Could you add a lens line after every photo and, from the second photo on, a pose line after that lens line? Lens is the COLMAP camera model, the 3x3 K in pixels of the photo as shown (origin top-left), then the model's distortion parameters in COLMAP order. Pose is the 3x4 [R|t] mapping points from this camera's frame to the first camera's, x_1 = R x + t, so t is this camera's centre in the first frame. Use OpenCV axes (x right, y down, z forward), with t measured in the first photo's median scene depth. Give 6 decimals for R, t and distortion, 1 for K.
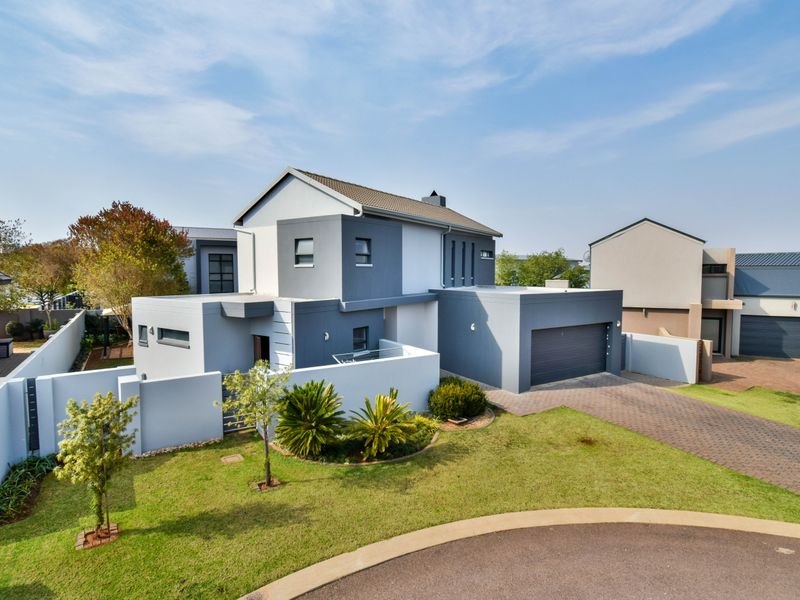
lens RADIAL K [[444.3, 0, 400.0], [0, 444.3, 300.0], [0, 0, 1]] dist [0.002309, 0.001938]
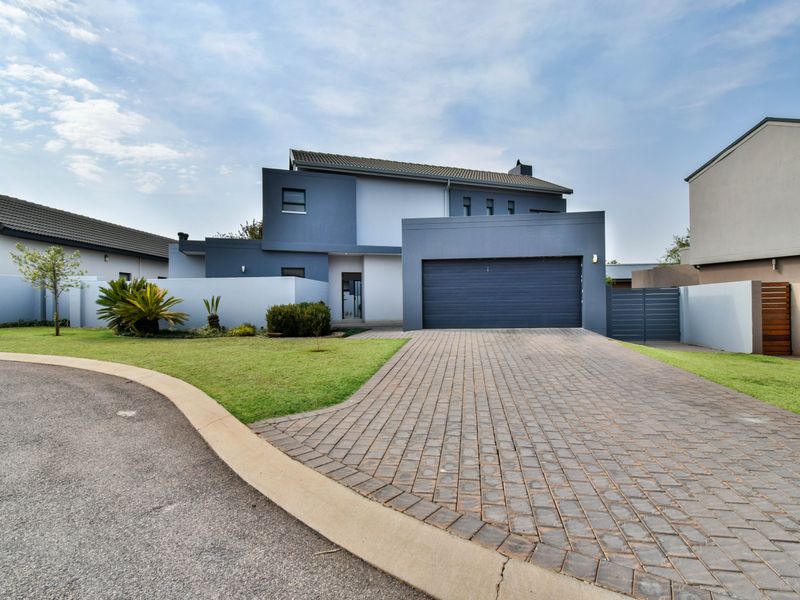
lens RADIAL K [[410.8, 0, 412.8], [0, 410.8, 303.2], [0, 0, 1]] dist [0.000706, -0.000080]
pose [[0.792954, -0.015242, -0.609091, 0.806721], [-0.026553, 0.997873, -0.059539, 0.210709], [0.608703, 0.063385, 0.790862, 0.378699]]
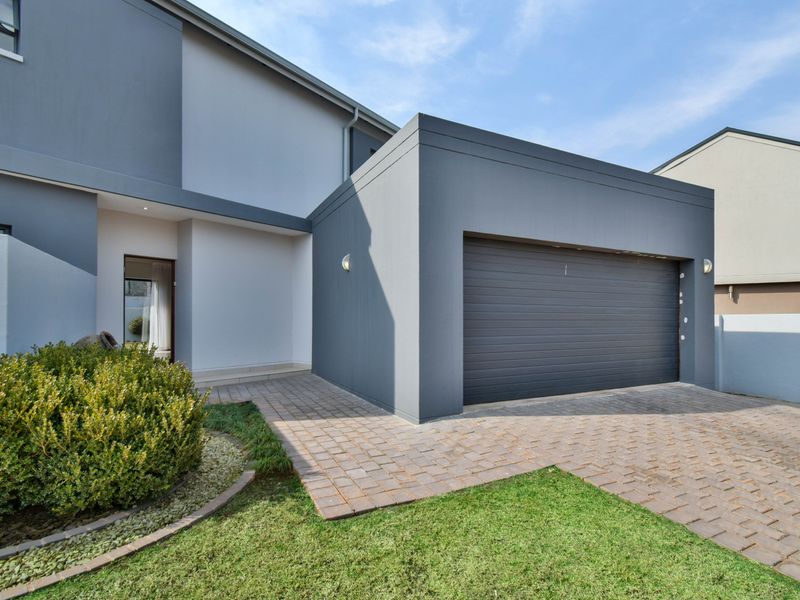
lens RADIAL K [[425.5, 0, 413.6], [0, 425.5, 315.7], [0, 0, 1]] dist [-0.000031, -0.000310]
pose [[0.998165, 0.001721, -0.060530, 0.291469], [-0.006366, 0.997039, -0.076633, 0.163356], [0.060219, 0.076878, 0.995220, 0.716751]]
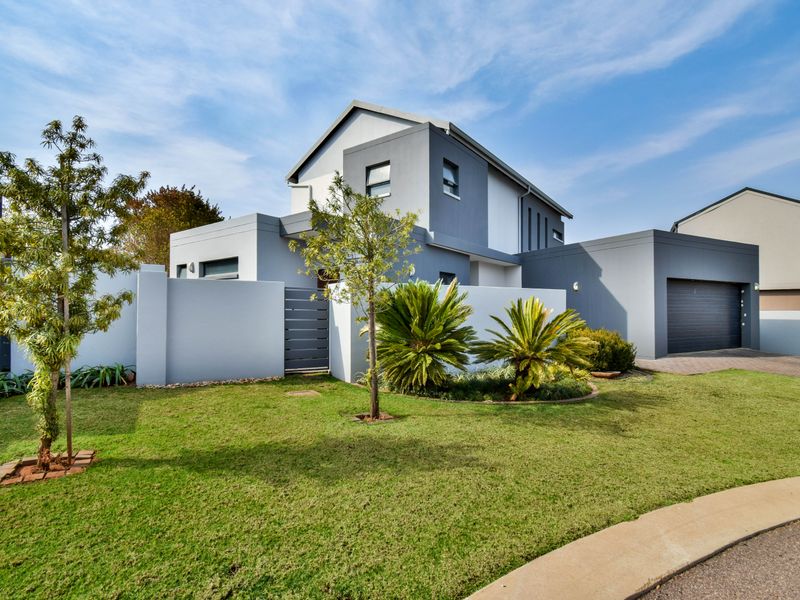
lens RADIAL K [[410.6, 0, 396.8], [0, 410.6, 306.2], [0, 0, 1]] dist [0.002889, 0.000511]
pose [[0.998238, -0.000286, -0.059342, -0.138029], [-0.004377, 0.996909, -0.078439, 0.184007], [0.059181, 0.078561, 0.995151, 0.274689]]
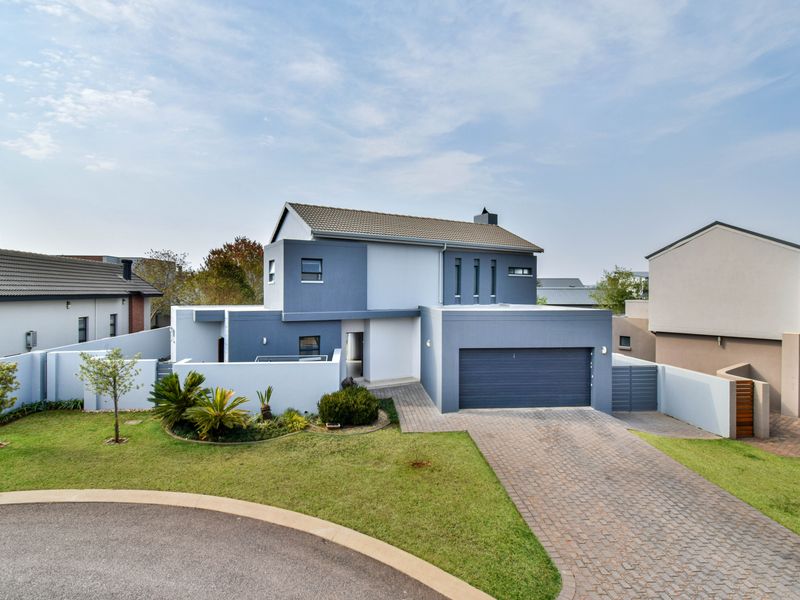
lens RADIAL K [[431.2, 0, 384.1], [0, 431.2, 290.4], [0, 0, 1]] dist [0.002950, -0.000144]
pose [[0.890471, 0.002139, -0.455034, 0.601854], [-0.033127, 0.997640, -0.060138, 0.005123], [0.453832, 0.068625, 0.888441, 0.097644]]
